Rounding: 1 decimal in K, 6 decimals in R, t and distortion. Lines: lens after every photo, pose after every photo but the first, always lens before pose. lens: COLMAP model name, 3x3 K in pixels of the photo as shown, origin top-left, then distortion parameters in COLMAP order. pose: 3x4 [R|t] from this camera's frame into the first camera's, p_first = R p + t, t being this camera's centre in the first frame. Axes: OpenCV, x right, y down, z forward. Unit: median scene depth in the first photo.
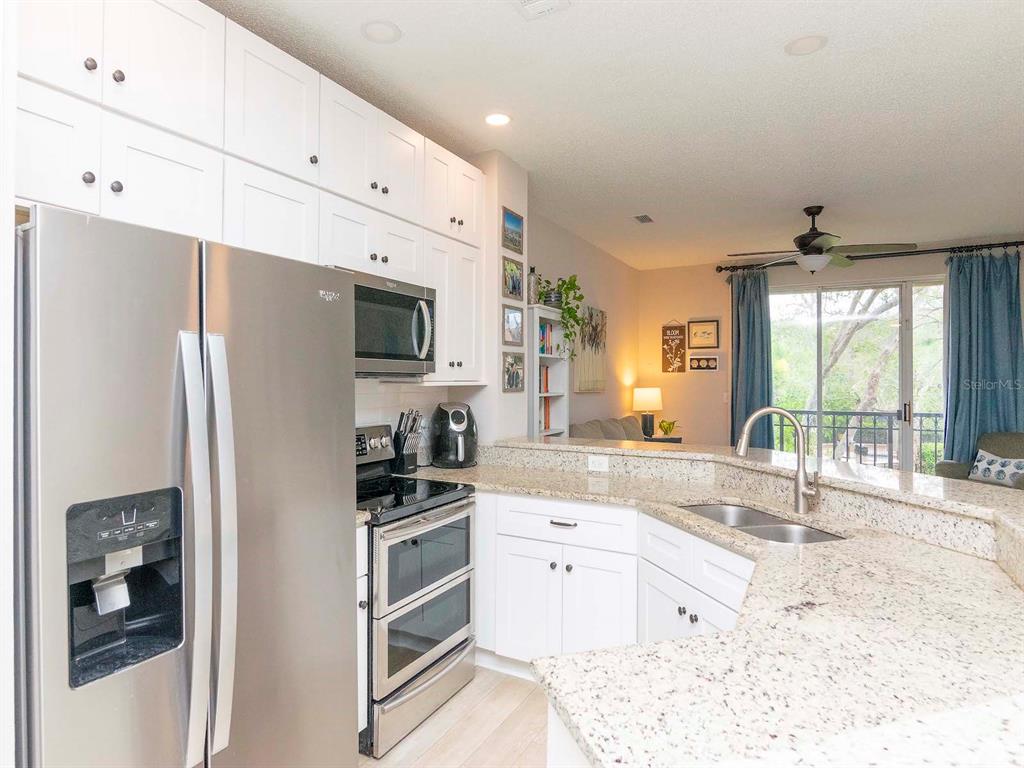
lens RADIAL K [[582.2, 0, 513.9], [0, 582.2, 374.0], [0, 0, 1]] dist [-0.005079, -0.001821]
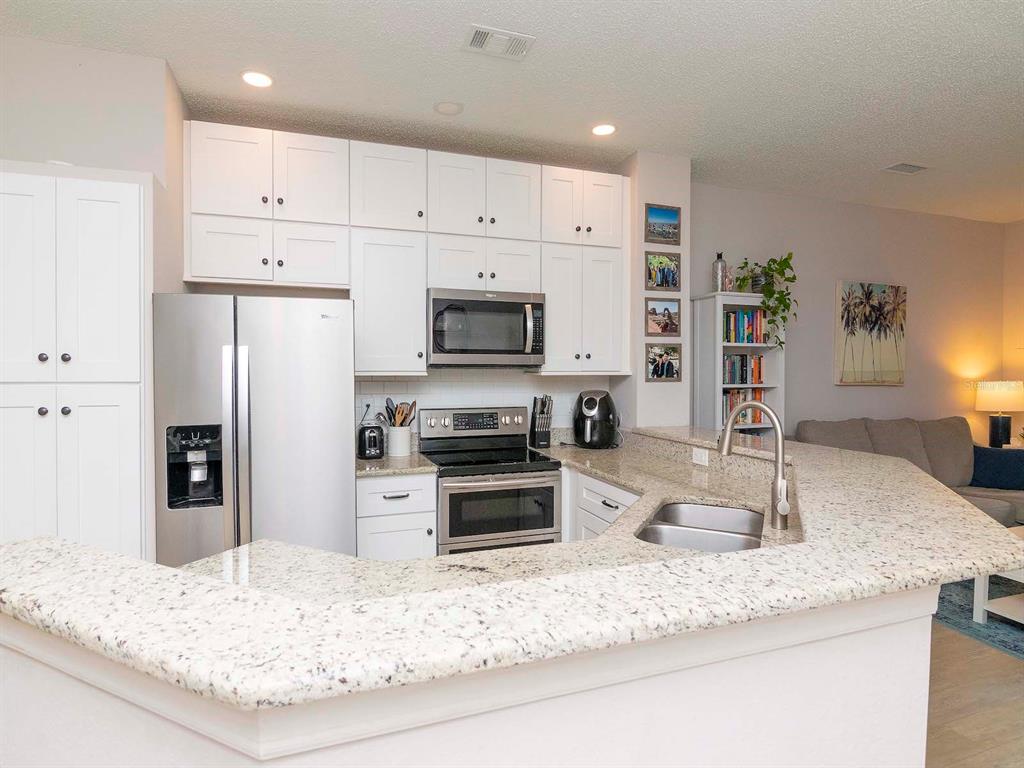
lens RADIAL K [[557.3, 0, 507.9], [0, 557.3, 378.0], [0, 0, 1]] dist [-0.003189, -0.001434]
pose [[0.733343, 0.008558, -0.679805, 0.479533], [0.007131, 0.999769, 0.020279, 0.002060], [0.679821, -0.019719, 0.733113, 0.095603]]
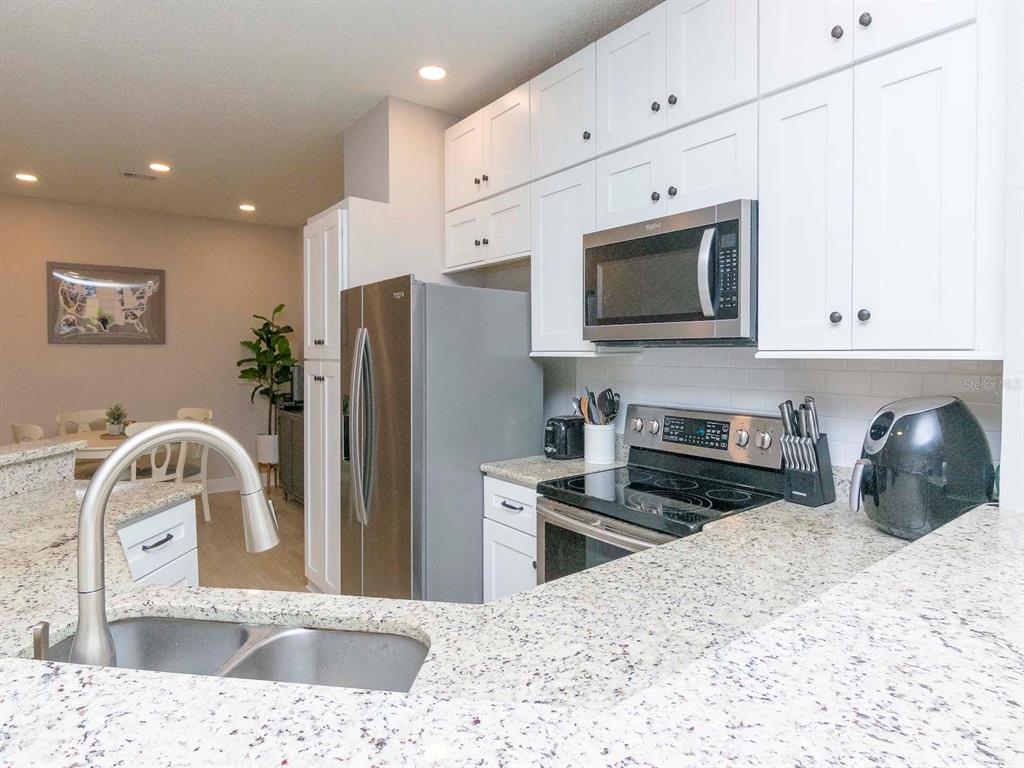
lens RADIAL K [[589.4, 0, 501.2], [0, 589.4, 364.5], [0, 0, 1]] dist [-0.004726, -0.001170]
pose [[-0.424938, 0.017938, -0.905045, 0.439590], [0.009557, 0.999837, 0.015330, 0.012727], [0.905172, -0.002135, -0.425040, 0.854096]]
